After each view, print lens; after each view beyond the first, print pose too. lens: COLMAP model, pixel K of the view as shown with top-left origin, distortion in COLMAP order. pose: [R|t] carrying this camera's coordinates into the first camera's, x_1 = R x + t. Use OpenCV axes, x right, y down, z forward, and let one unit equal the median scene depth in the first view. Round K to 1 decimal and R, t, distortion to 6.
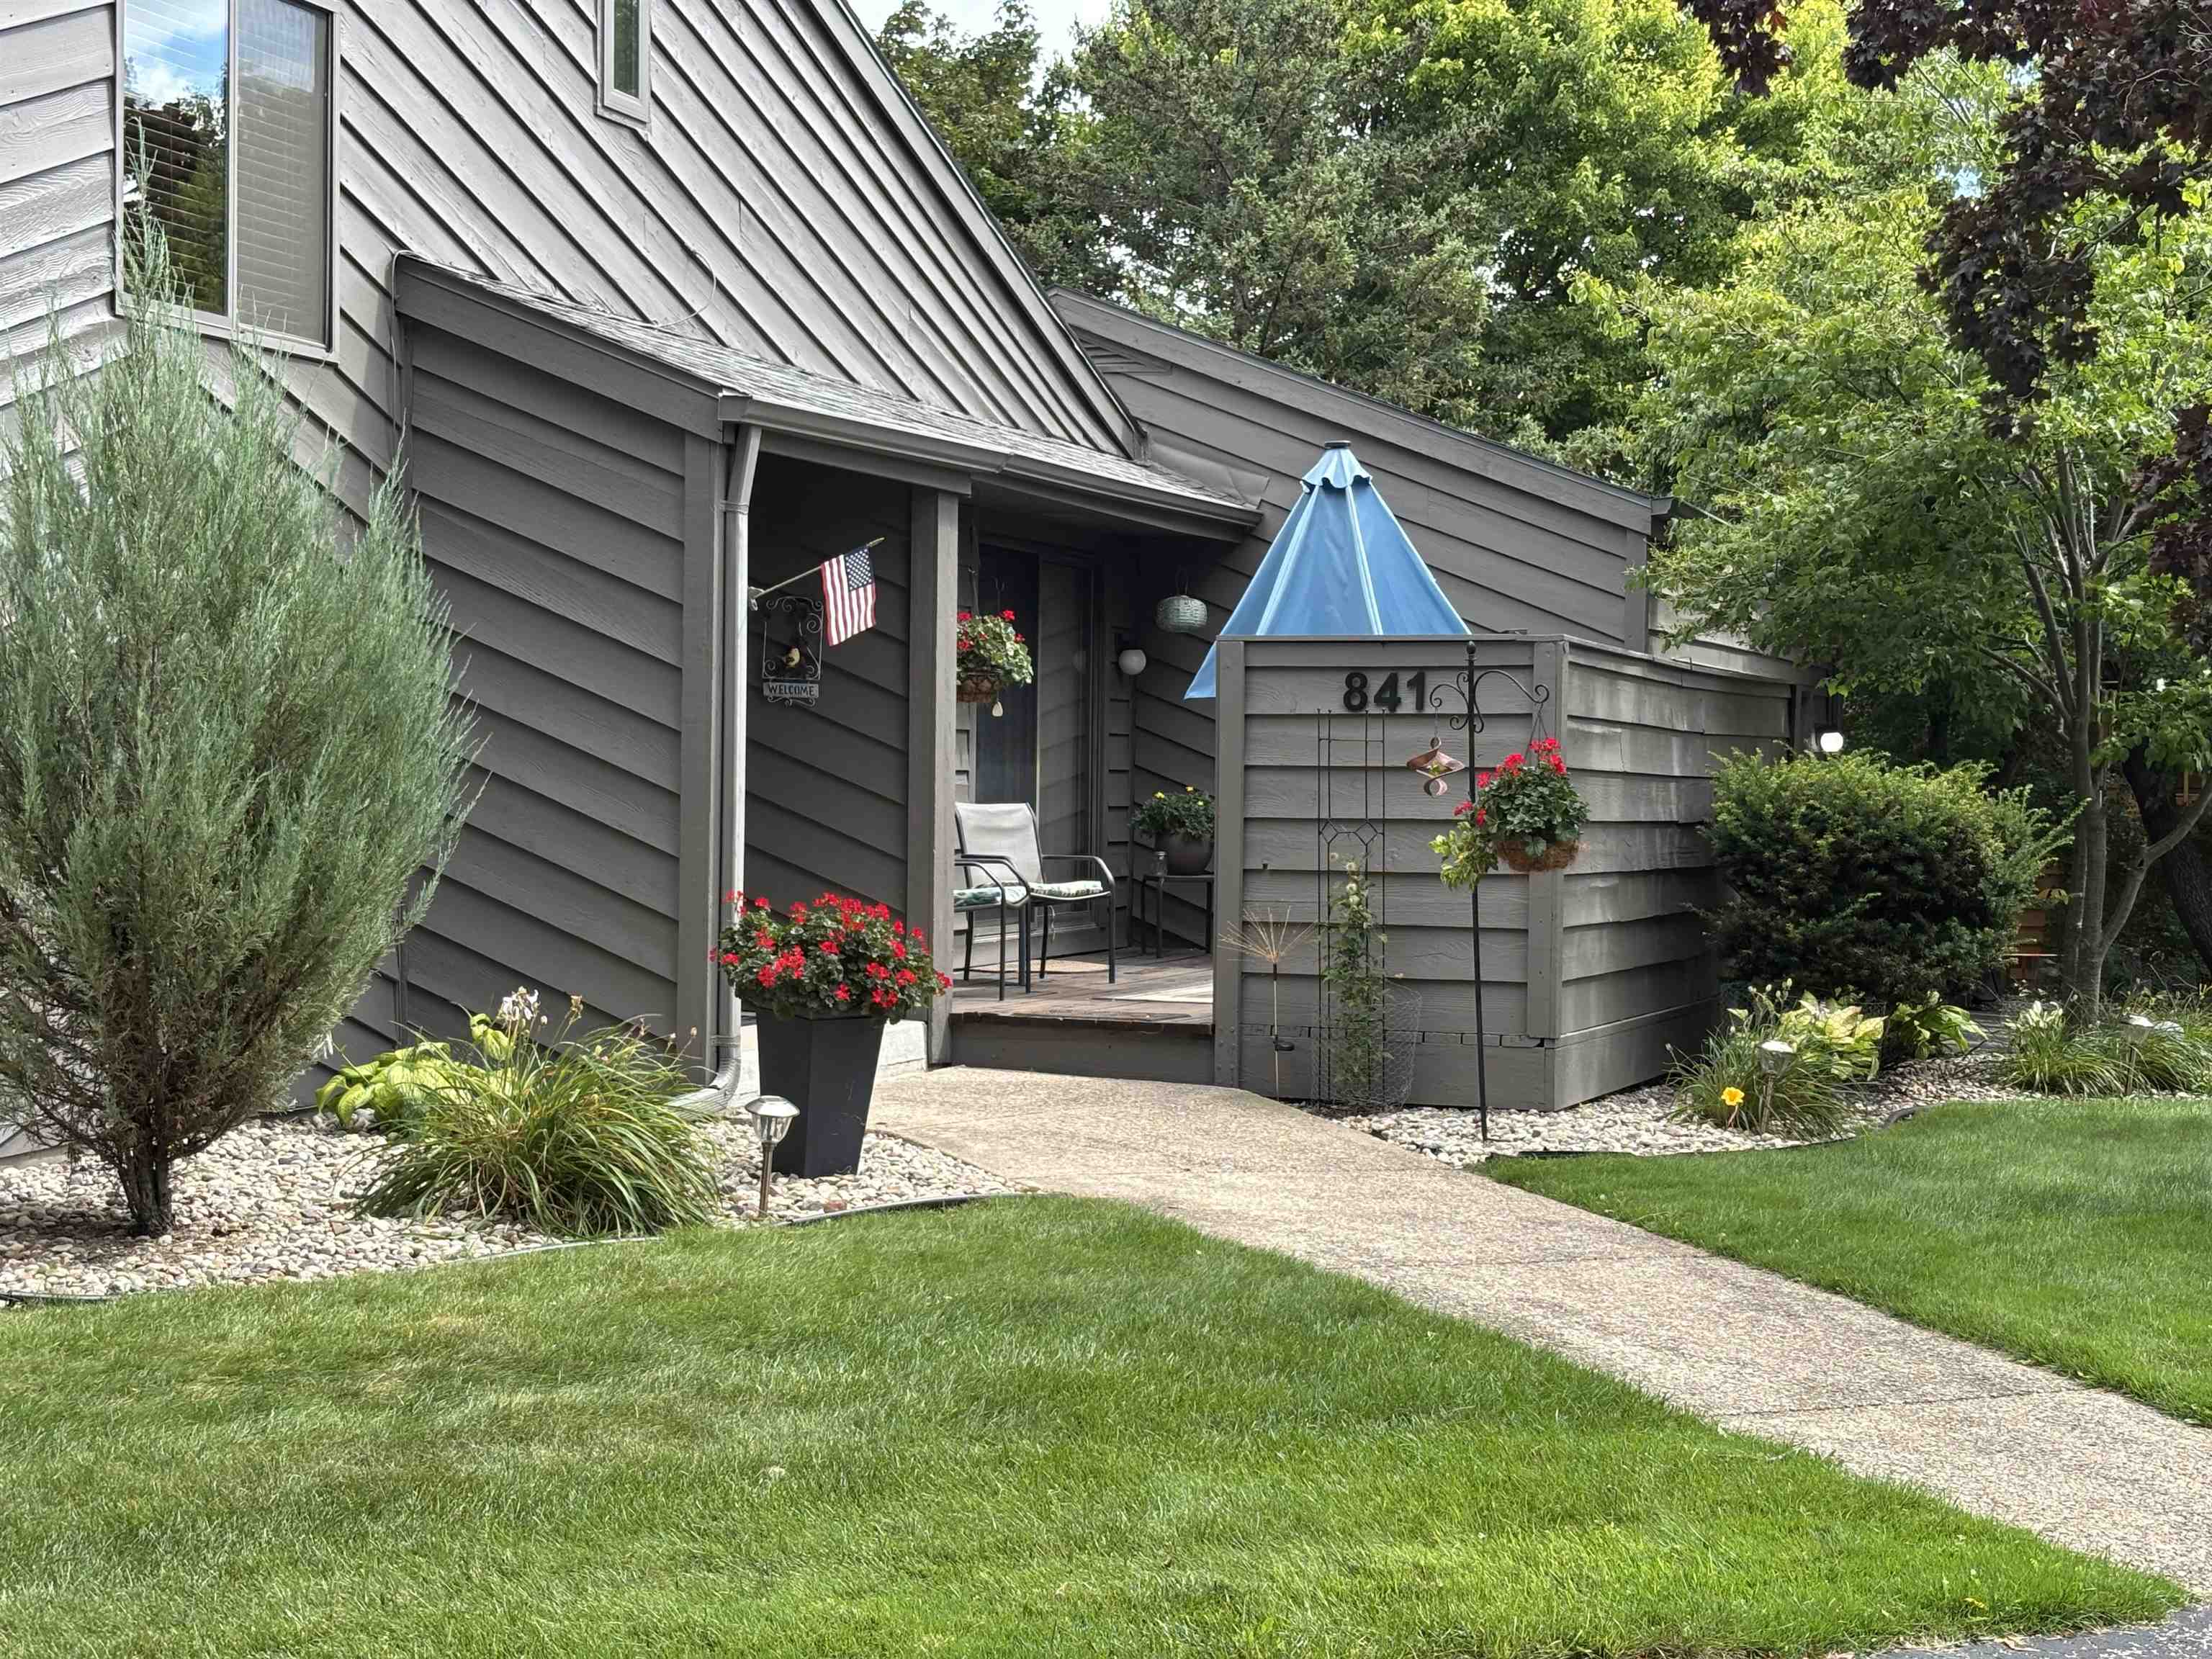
lens RADIAL K [[3420.5, 0, 1106.0], [0, 3420.5, 829.5], [0, 0, 1]] dist [0.098429, -0.044843]
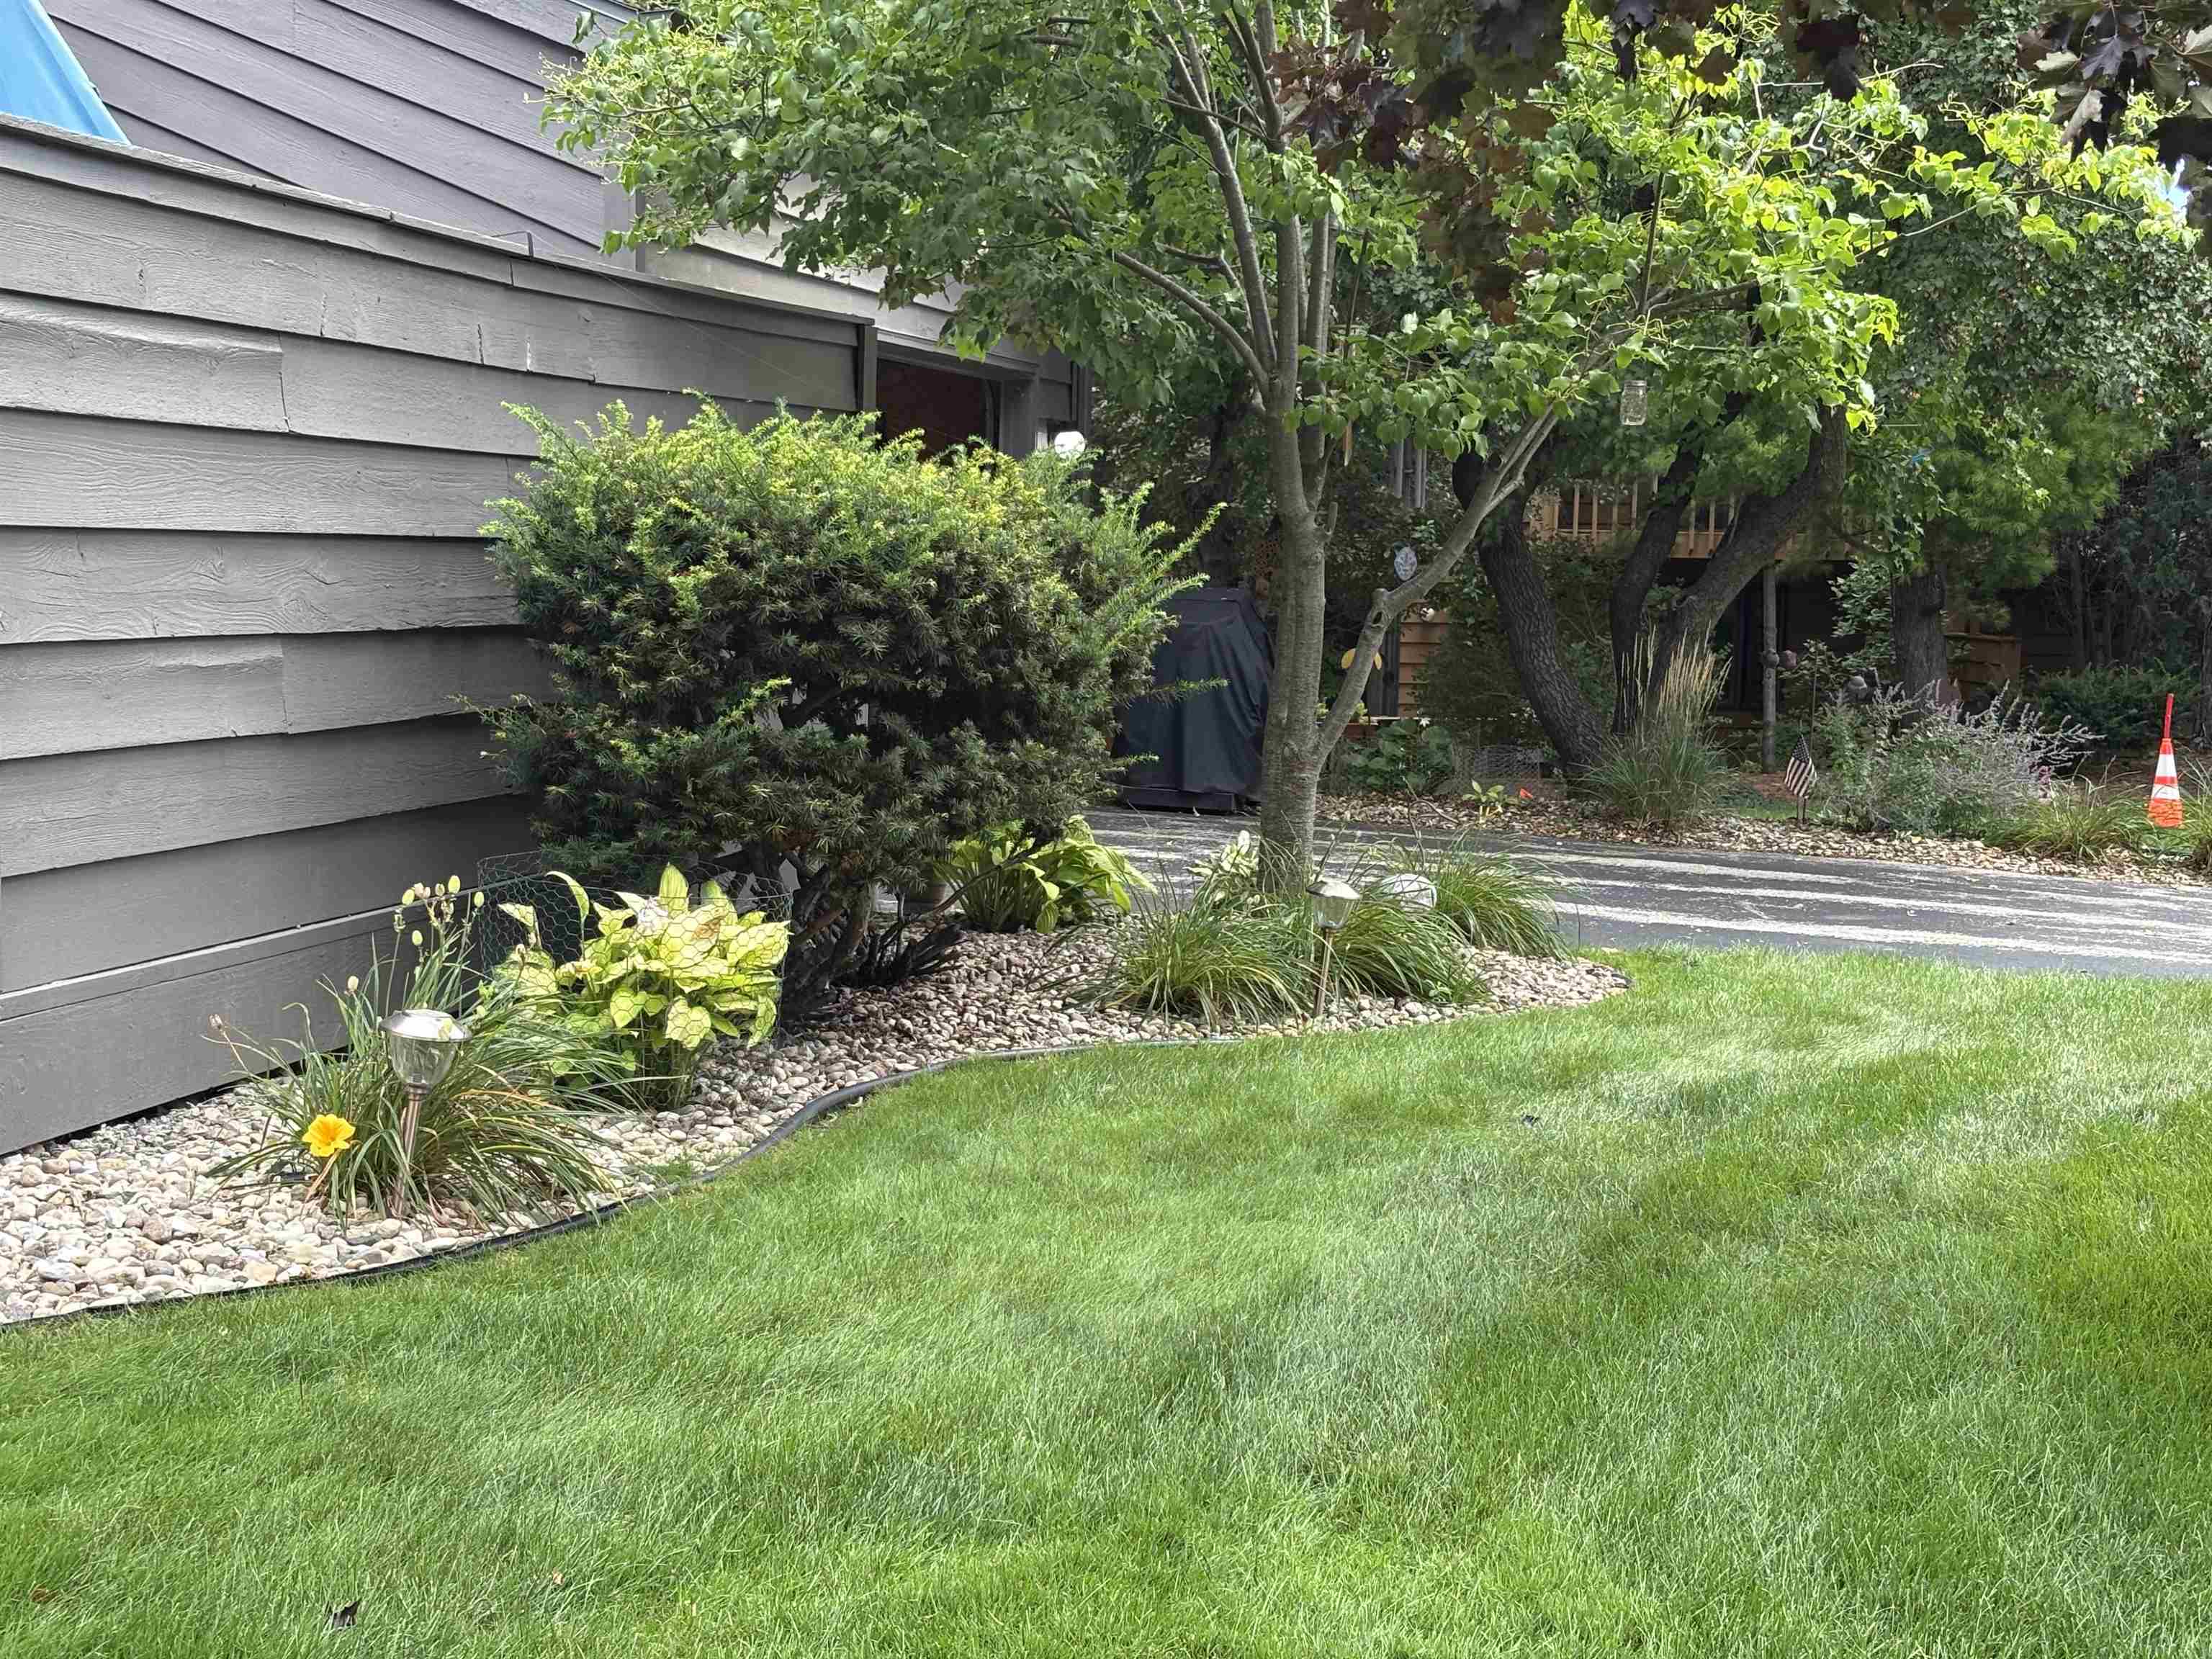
lens RADIAL K [[3351.6, 0, 1106.0], [0, 3351.6, 829.5], [0, 0, 1]] dist [0.296768, -0.017634]
pose [[0.989944, -0.007263, 0.141275, 0.202796], [-0.003541, 0.997096, 0.076073, 0.002462], [-0.141418, -0.075809, 0.987043, 0.498433]]
